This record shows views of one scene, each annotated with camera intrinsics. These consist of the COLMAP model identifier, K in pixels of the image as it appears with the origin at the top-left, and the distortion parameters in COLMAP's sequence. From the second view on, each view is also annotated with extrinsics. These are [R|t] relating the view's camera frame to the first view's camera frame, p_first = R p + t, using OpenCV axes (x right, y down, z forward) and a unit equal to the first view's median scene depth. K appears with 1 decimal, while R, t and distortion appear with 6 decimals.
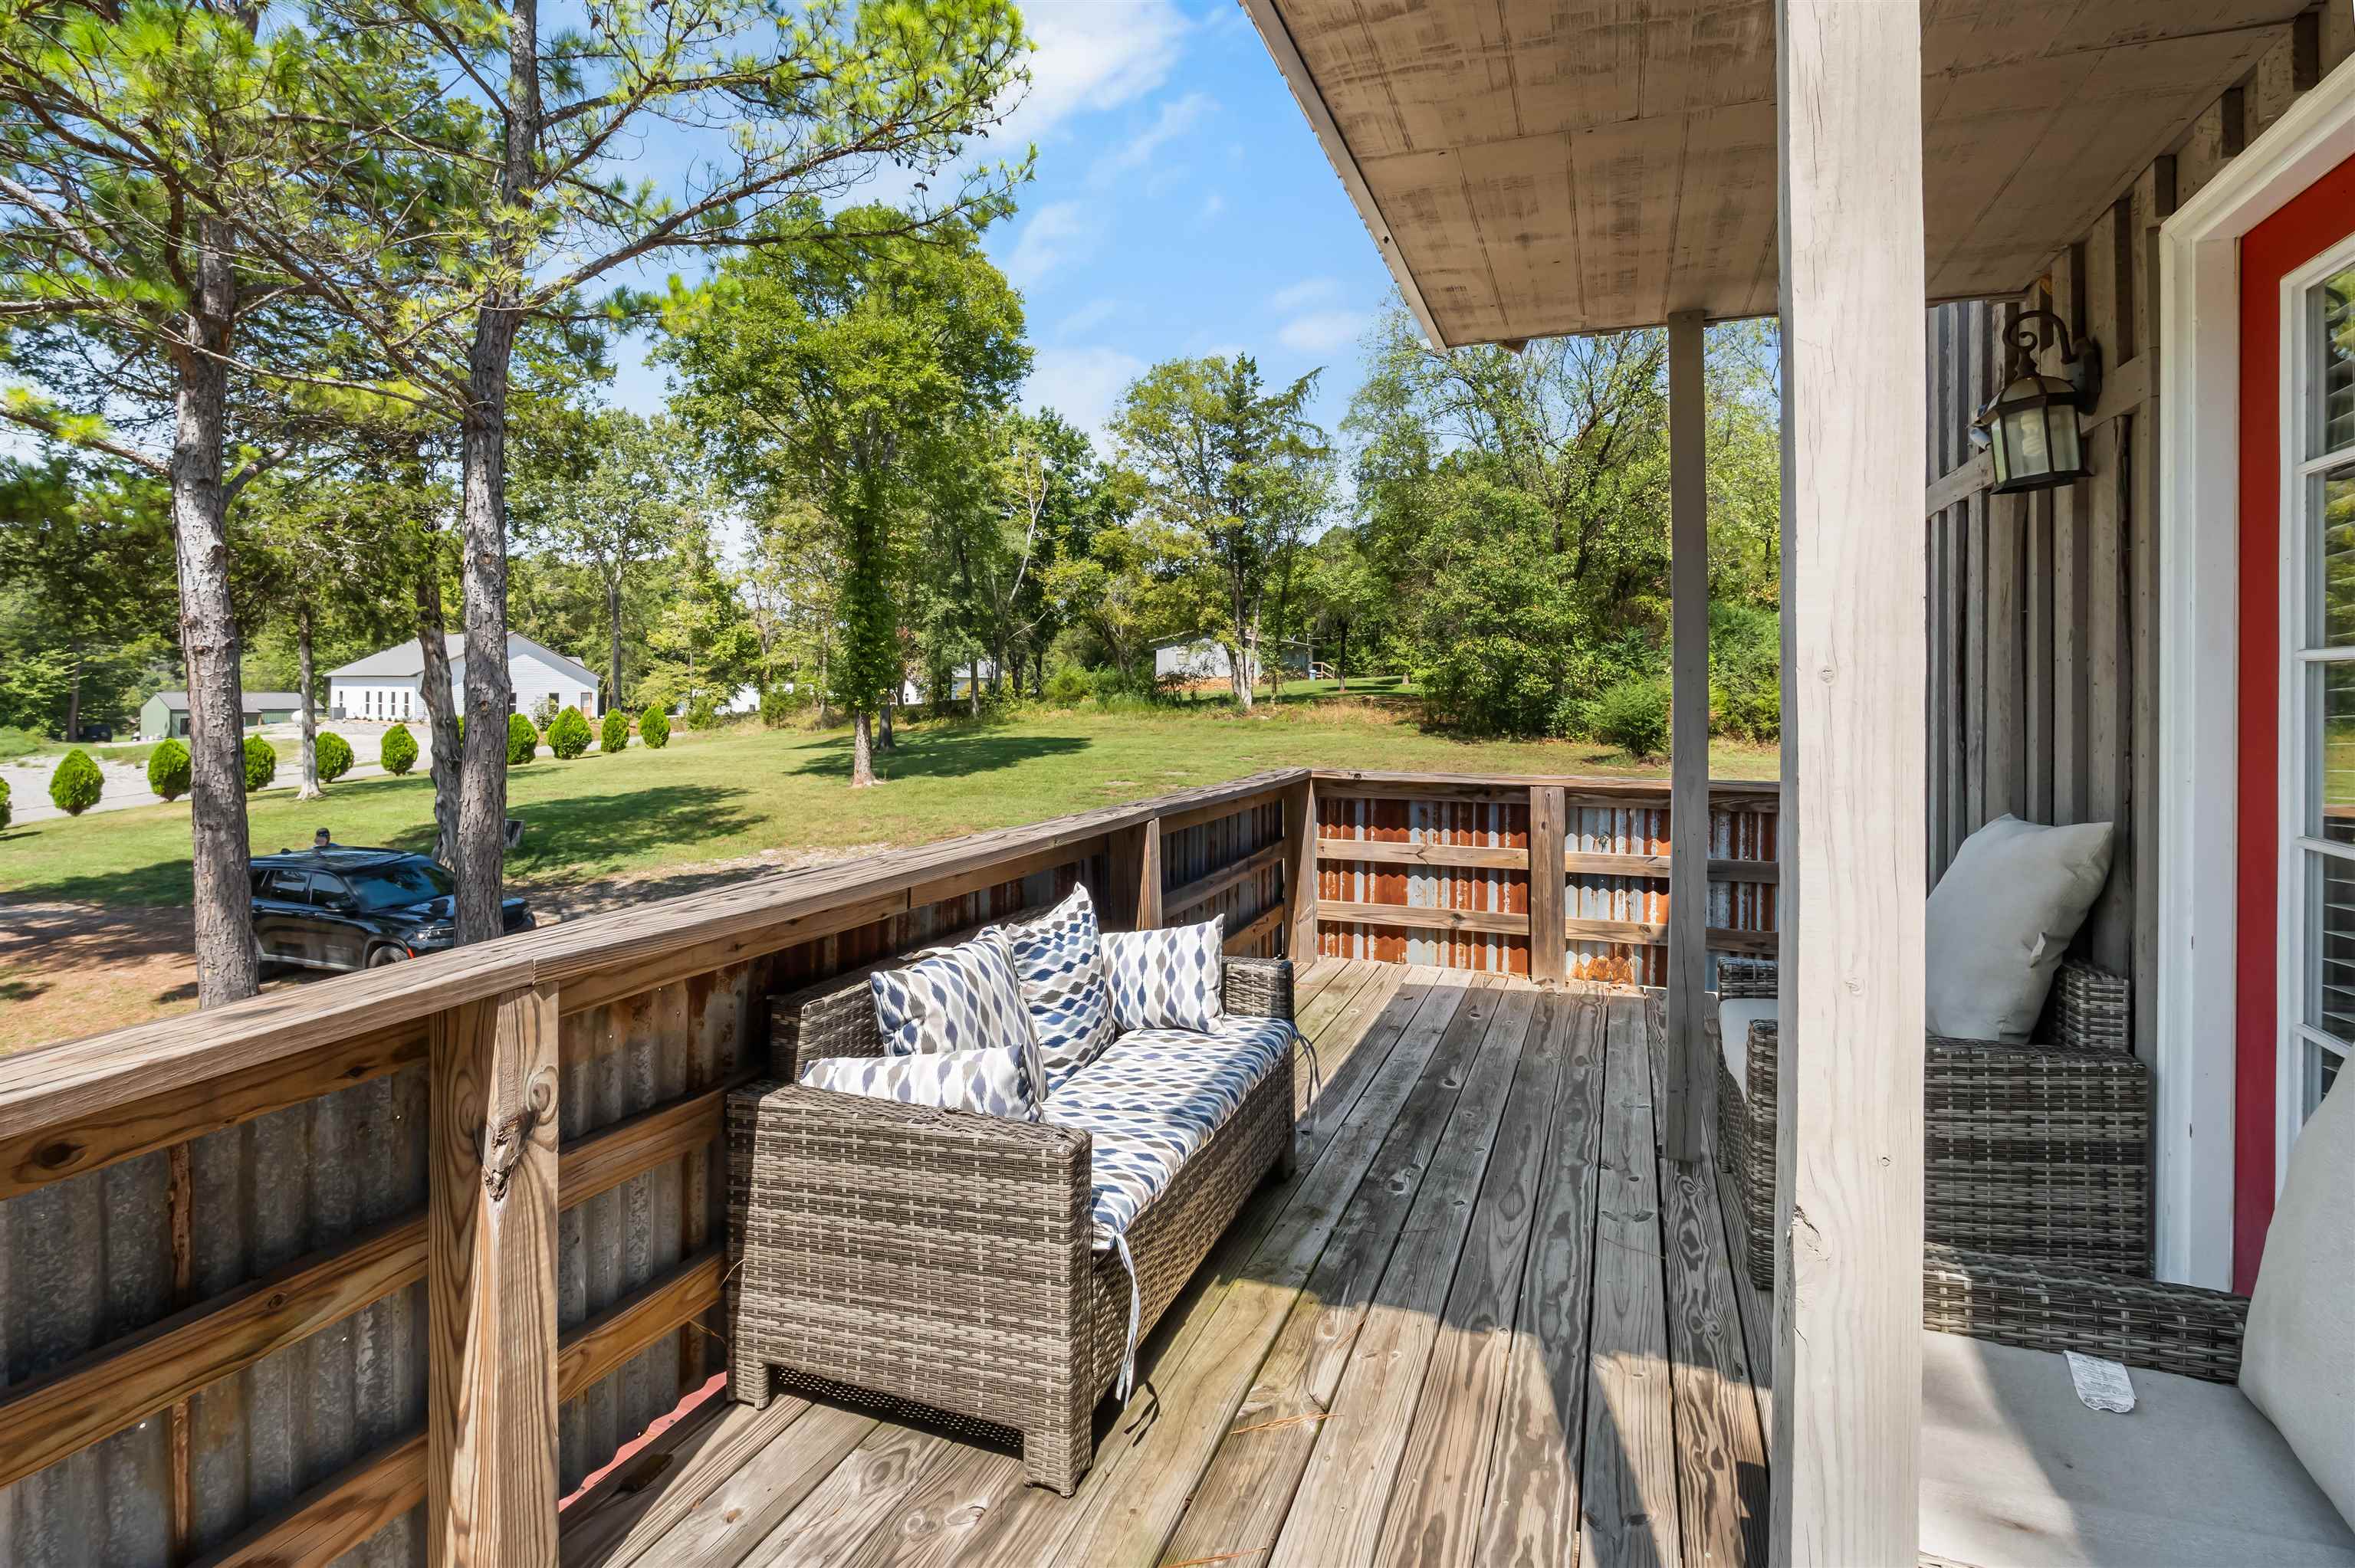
lens RADIAL K [[1135.1, 0, 1169.9], [0, 1135.1, 675.4], [0, 0, 1]] dist [-0.011552, 0.002295]
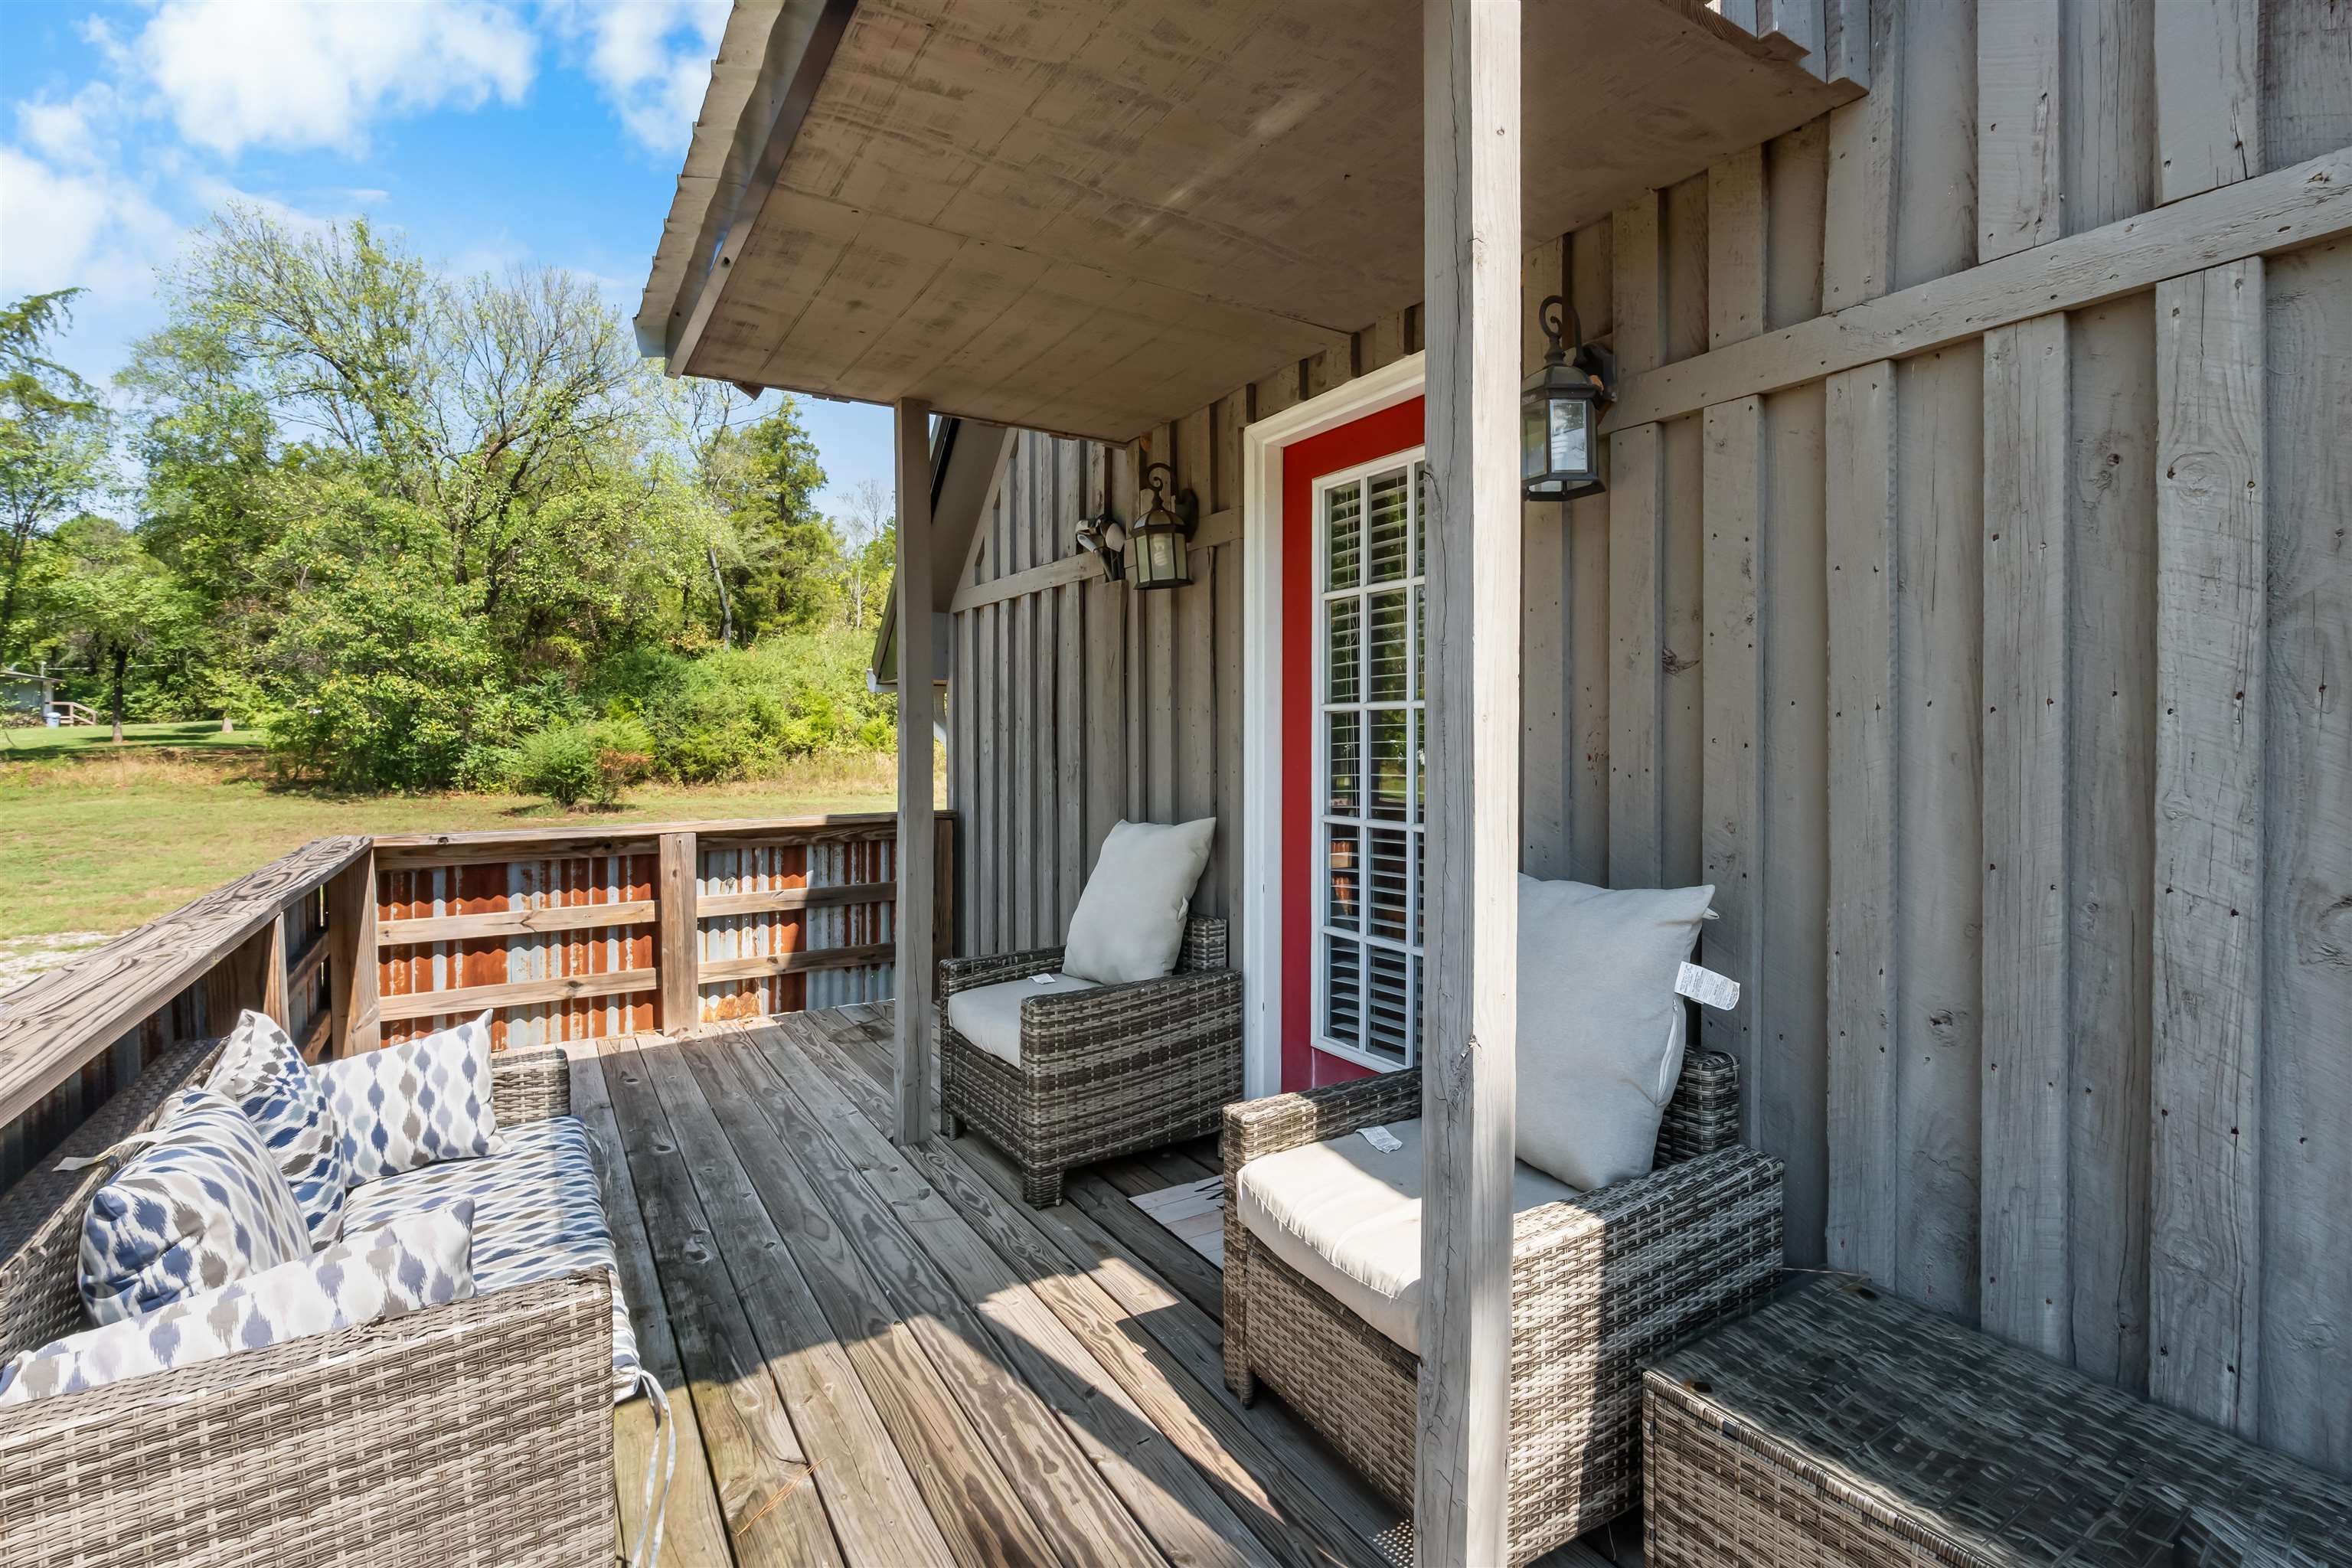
lens RADIAL K [[1133.9, 0, 1190.5], [0, 1133.9, 743.4], [0, 0, 1]] dist [-0.011552, 0.002295]
pose [[0.580270, -0.015426, 0.814278, -0.208777], [-0.000752, 0.999810, 0.019476, 0.000824], [-0.814424, -0.011914, 0.580148, 0.073933]]
